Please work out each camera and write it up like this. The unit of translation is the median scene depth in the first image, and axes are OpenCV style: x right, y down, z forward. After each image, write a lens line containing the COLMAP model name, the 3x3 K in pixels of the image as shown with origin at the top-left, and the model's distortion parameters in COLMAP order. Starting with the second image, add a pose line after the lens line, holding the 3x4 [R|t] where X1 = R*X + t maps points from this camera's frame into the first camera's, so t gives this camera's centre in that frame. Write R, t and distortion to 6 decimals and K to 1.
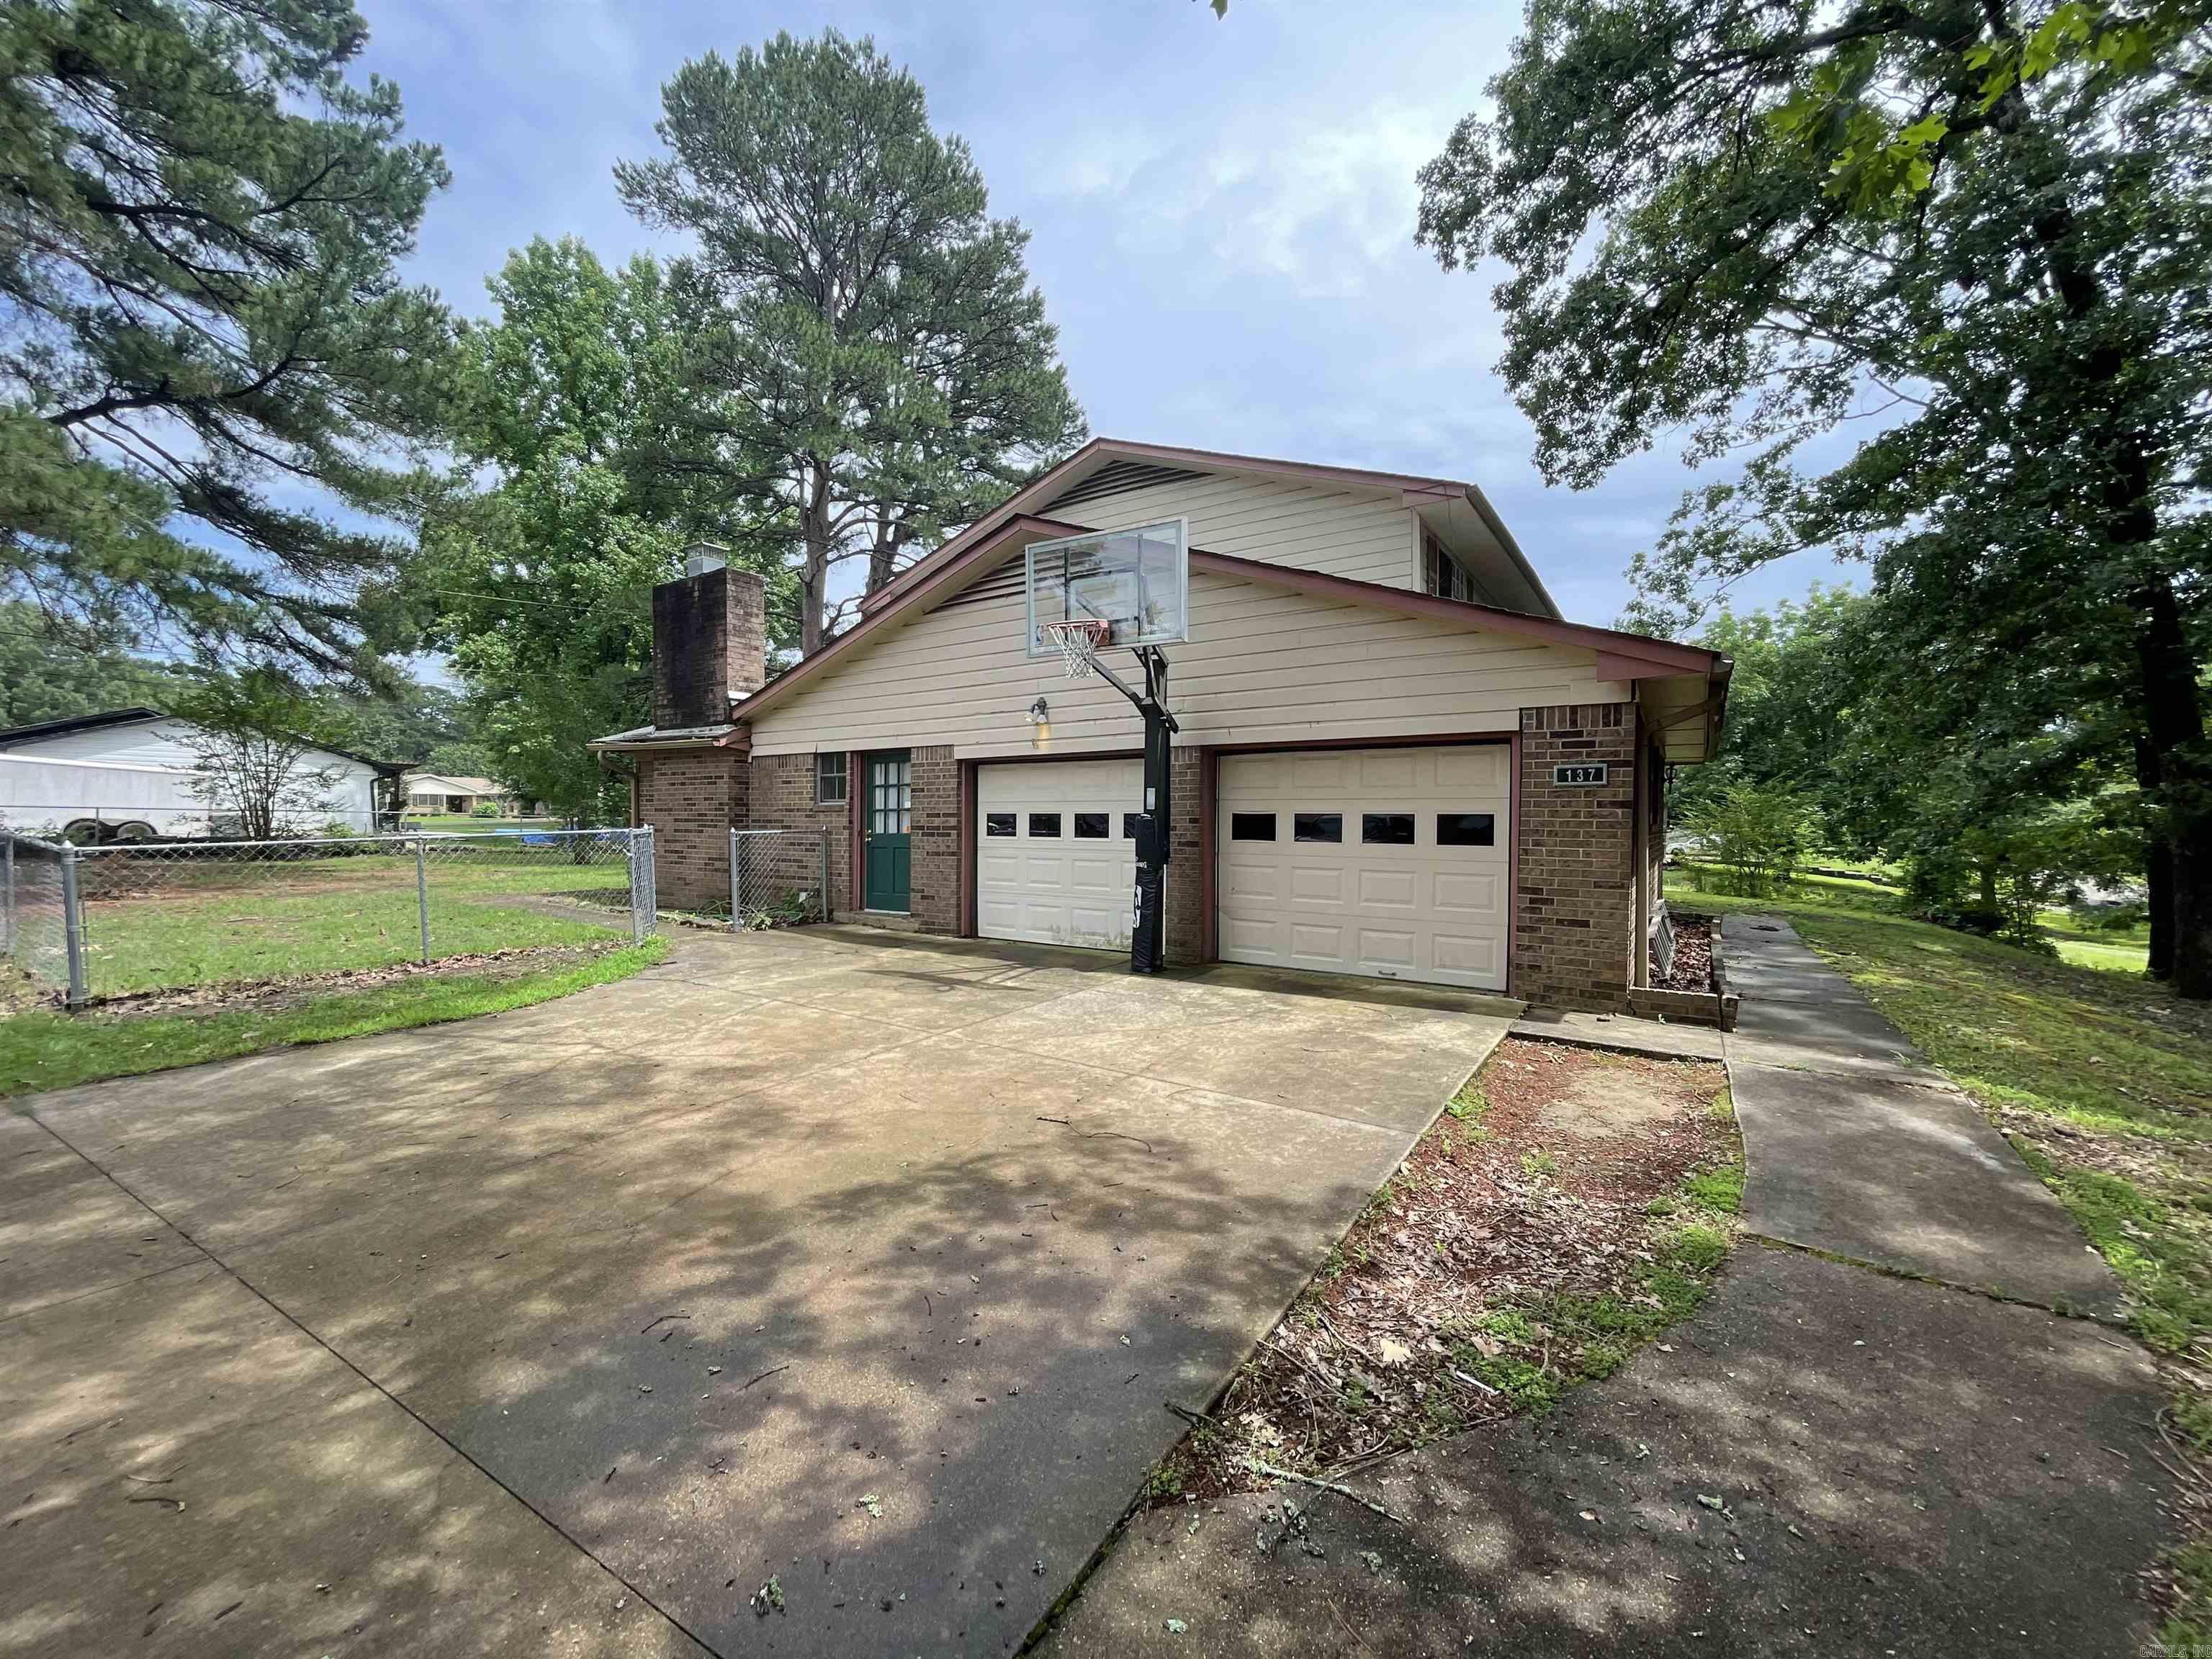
lens RADIAL K [[901.7, 0, 1098.6], [0, 901.7, 840.3], [0, 0, 1]] dist [0.004270, 0.000745]
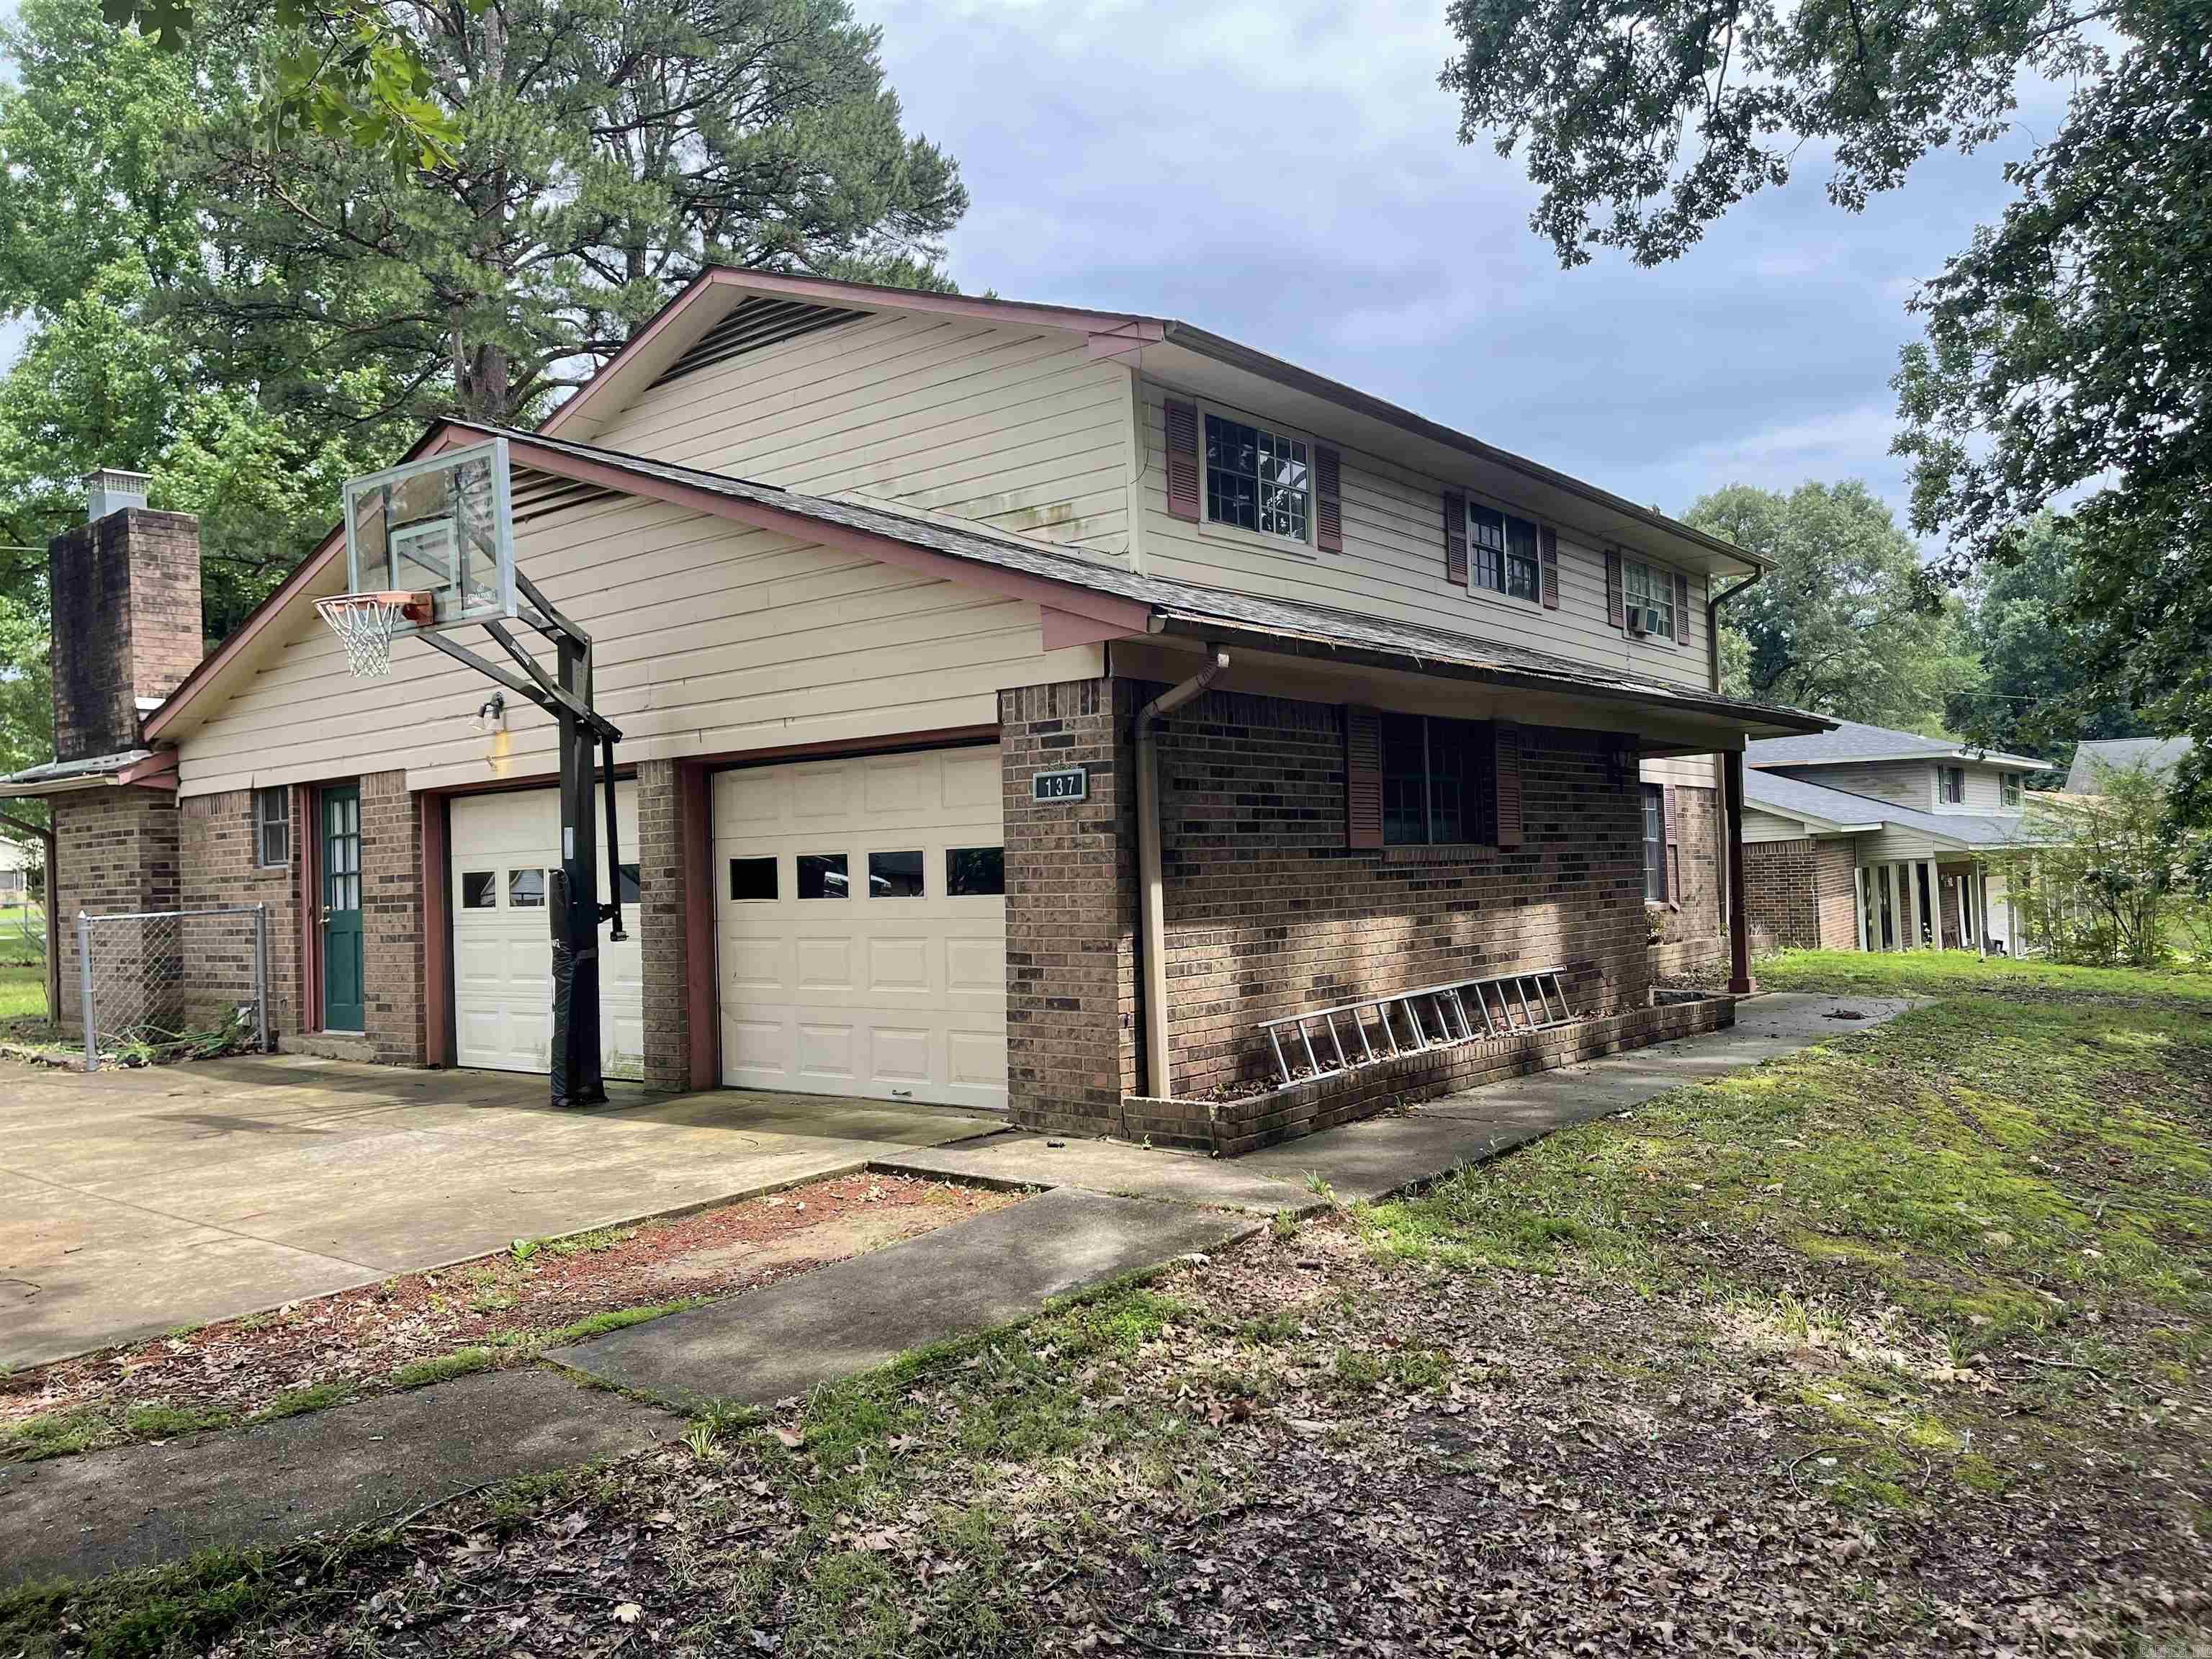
lens RADIAL K [[1661.0, 0, 1115.2], [0, 1661.0, 830.1], [0, 0, 1]] dist [0.044055, -0.037200]
pose [[0.995964, -0.047914, -0.075898, 0.437423], [0.045057, 0.998226, -0.038914, 0.007586], [0.077628, 0.035337, 0.996356, -0.158448]]
